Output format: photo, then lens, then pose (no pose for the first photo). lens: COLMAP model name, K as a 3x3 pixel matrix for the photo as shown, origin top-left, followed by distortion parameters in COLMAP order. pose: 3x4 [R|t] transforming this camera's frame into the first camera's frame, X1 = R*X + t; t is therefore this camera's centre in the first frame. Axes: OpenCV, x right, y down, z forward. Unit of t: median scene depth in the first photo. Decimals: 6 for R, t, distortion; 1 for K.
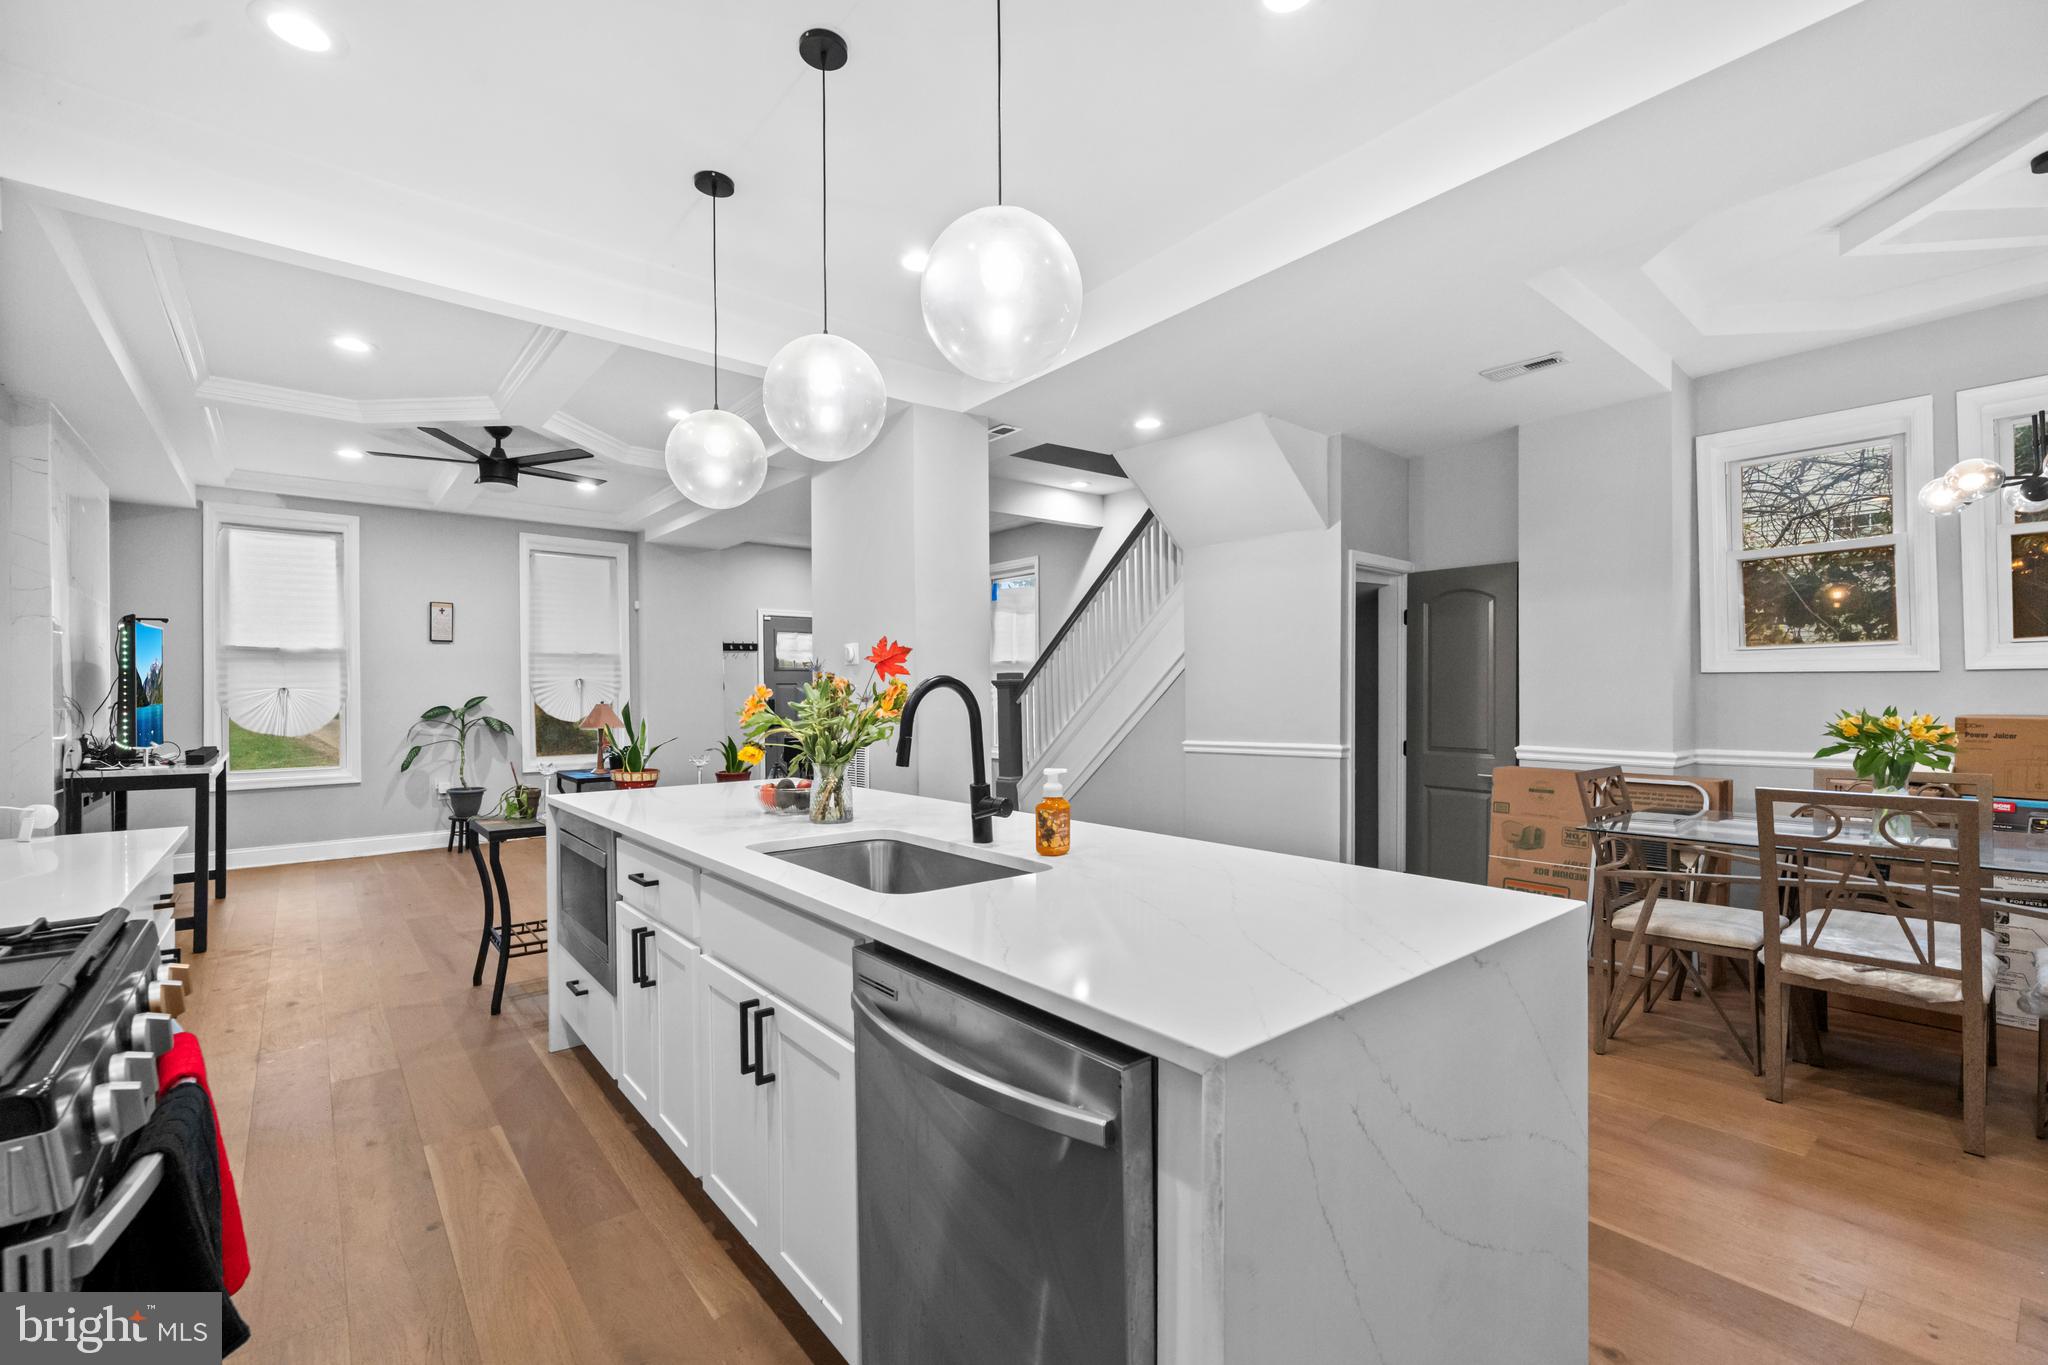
lens RADIAL K [[870.2, 0, 1024.0], [0, 870.2, 683.3], [0, 0, 1]] dist [0.000278, -0.001159]
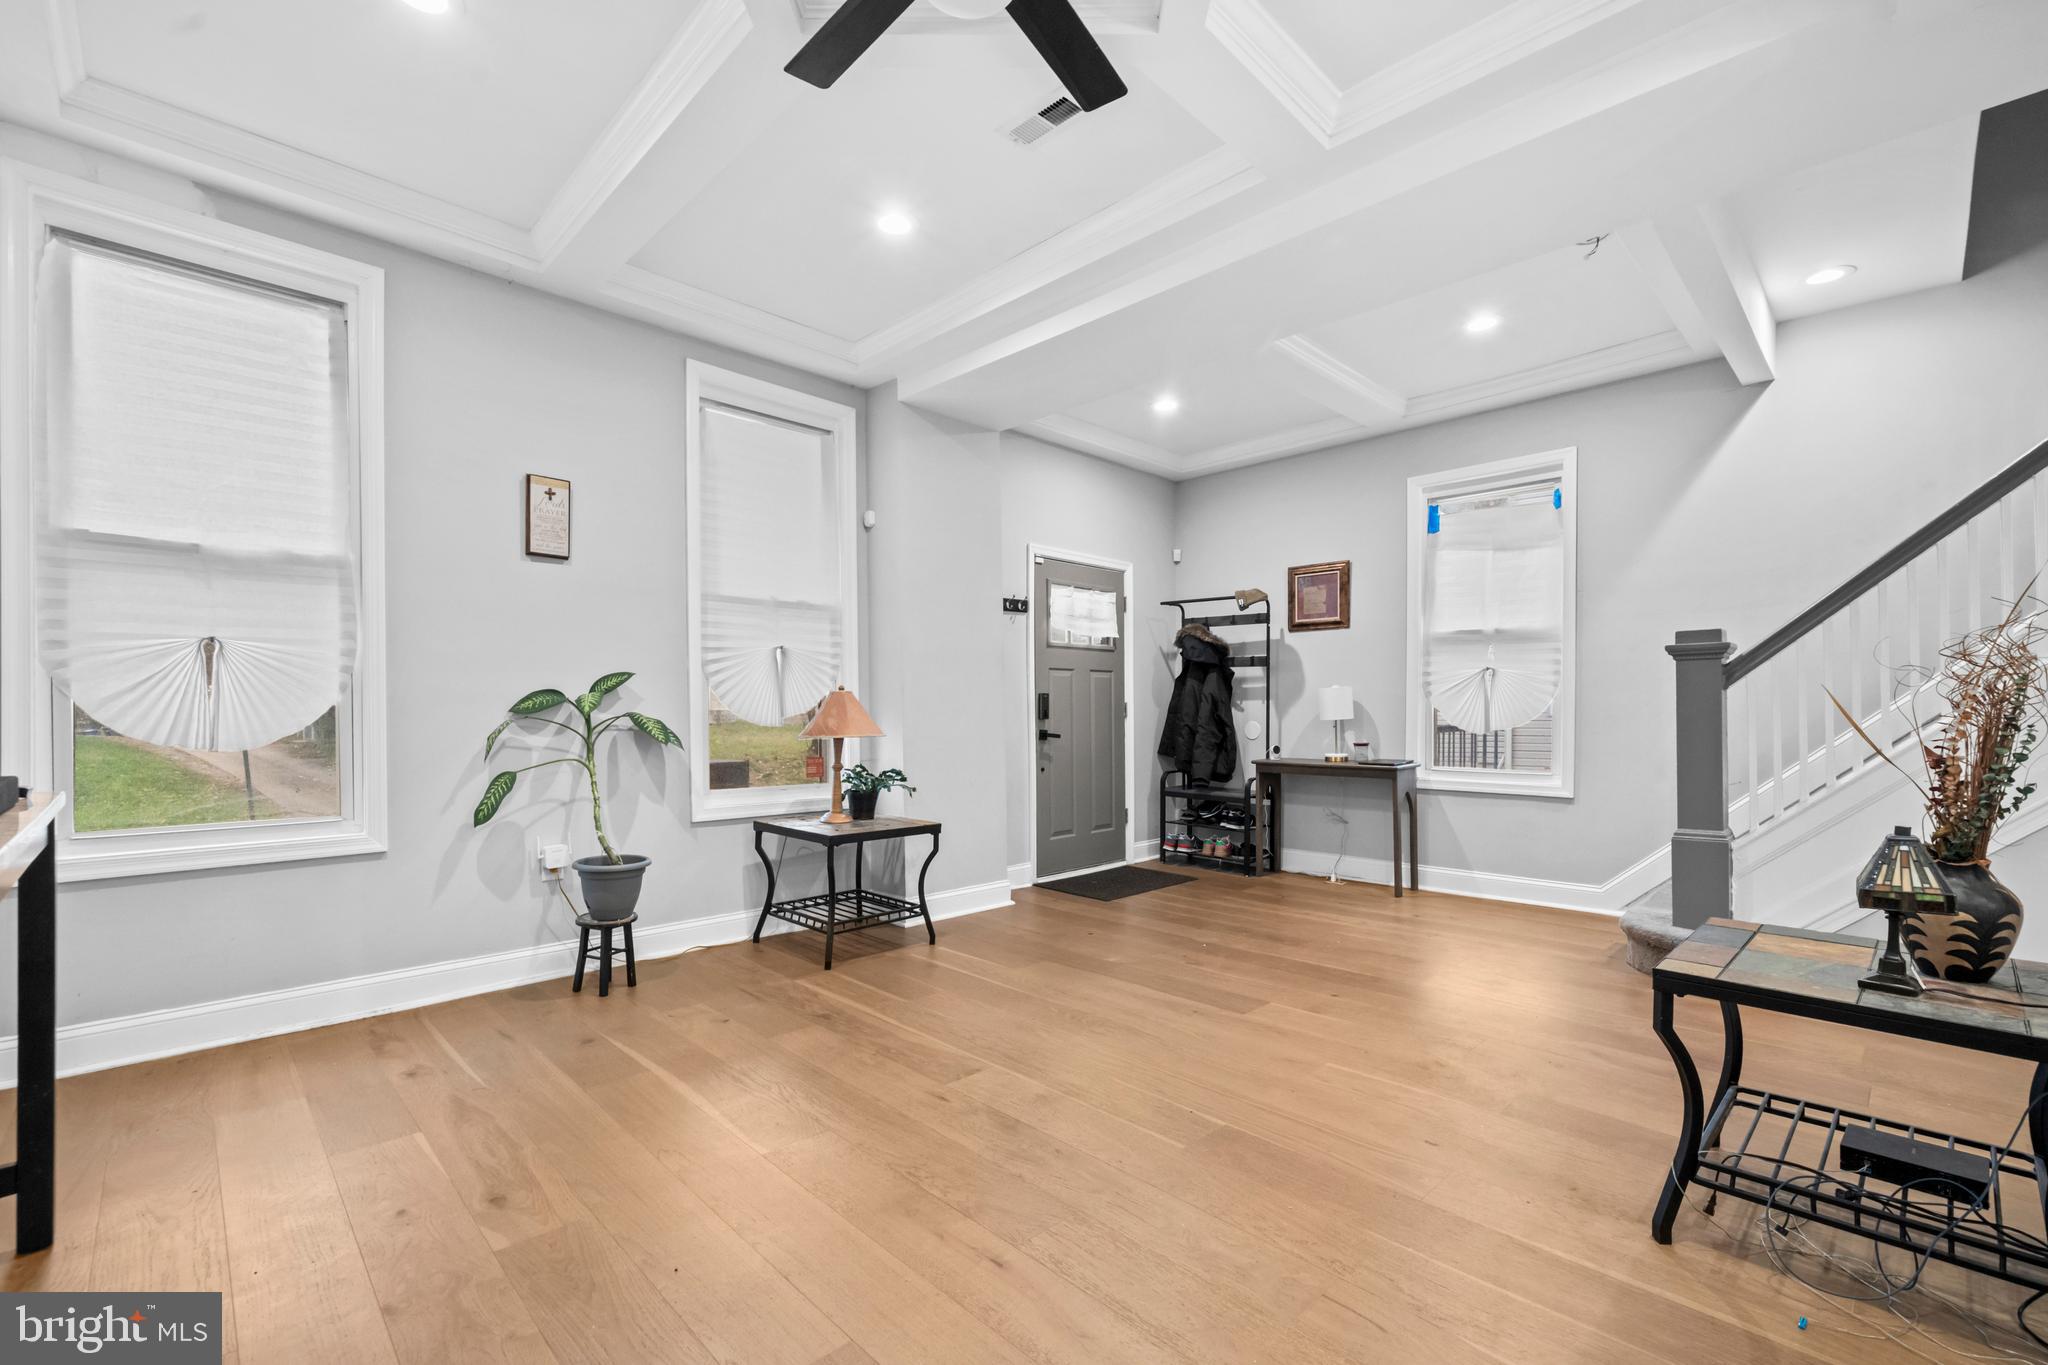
lens RADIAL K [[857.7, 0, 1017.5], [0, 857.7, 710.0], [0, 0, 1]] dist [-0.000645, -0.001039]
pose [[0.996987, 0.005822, 0.077350, -0.454116], [-0.006411, 0.999952, 0.007372, 0.033364], [-0.077303, -0.007846, 0.996977, 0.510682]]
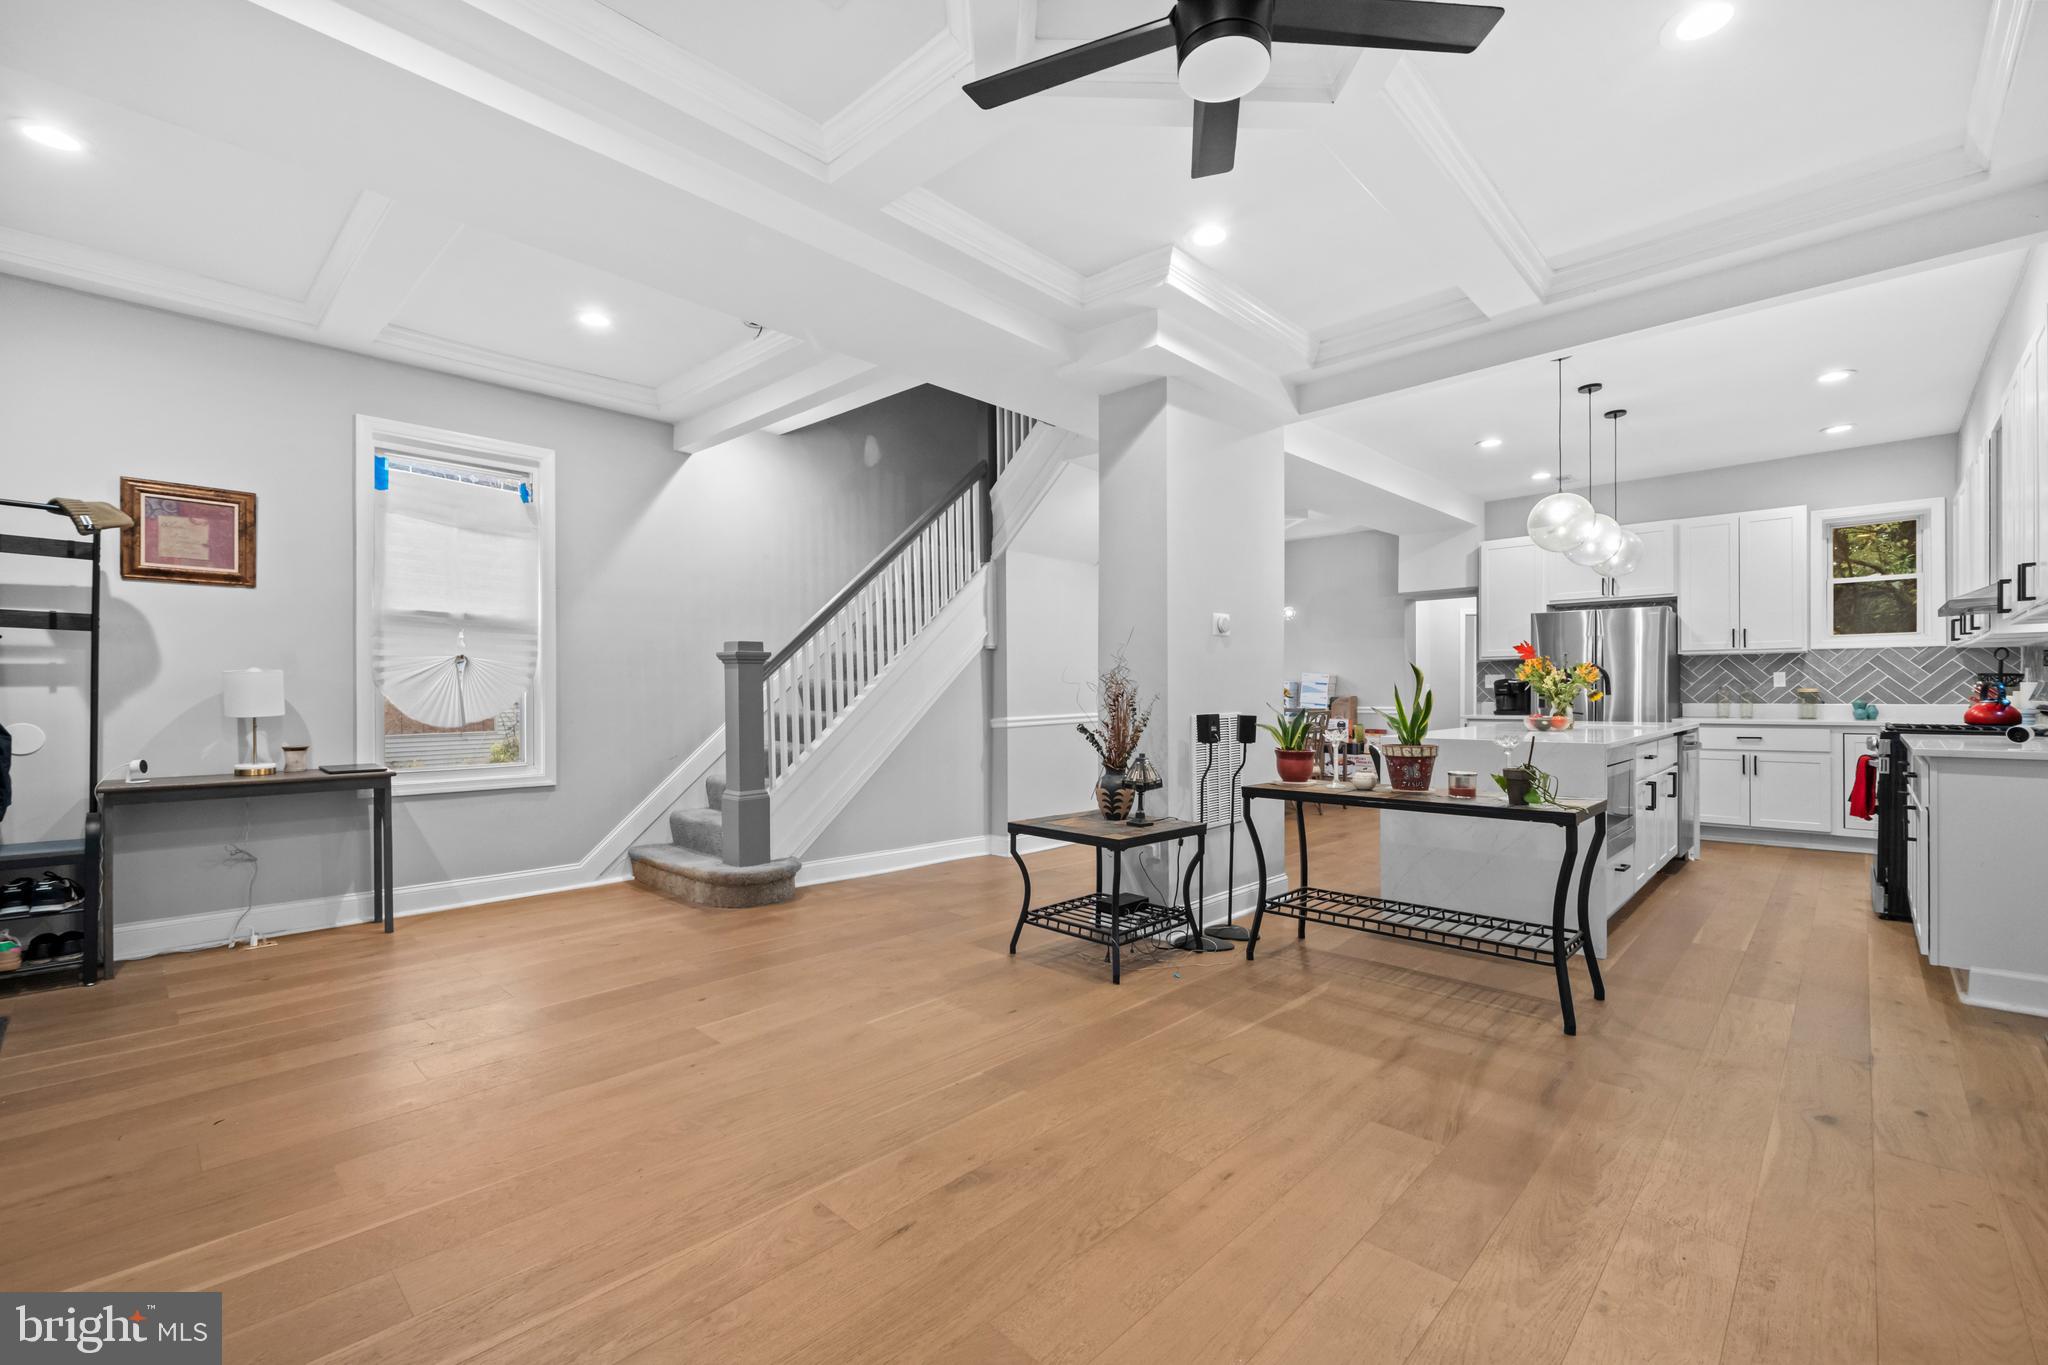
lens RADIAL K [[857.7, 0, 1028.7], [0, 857.7, 693.5], [0, 0, 1]] dist [-0.000645, -0.001039]
pose [[-0.102240, 0.005055, 0.994747, -0.699860], [-0.009066, 0.999941, -0.006014, 0.030213], [-0.994718, -0.009633, -0.102188, 0.818723]]
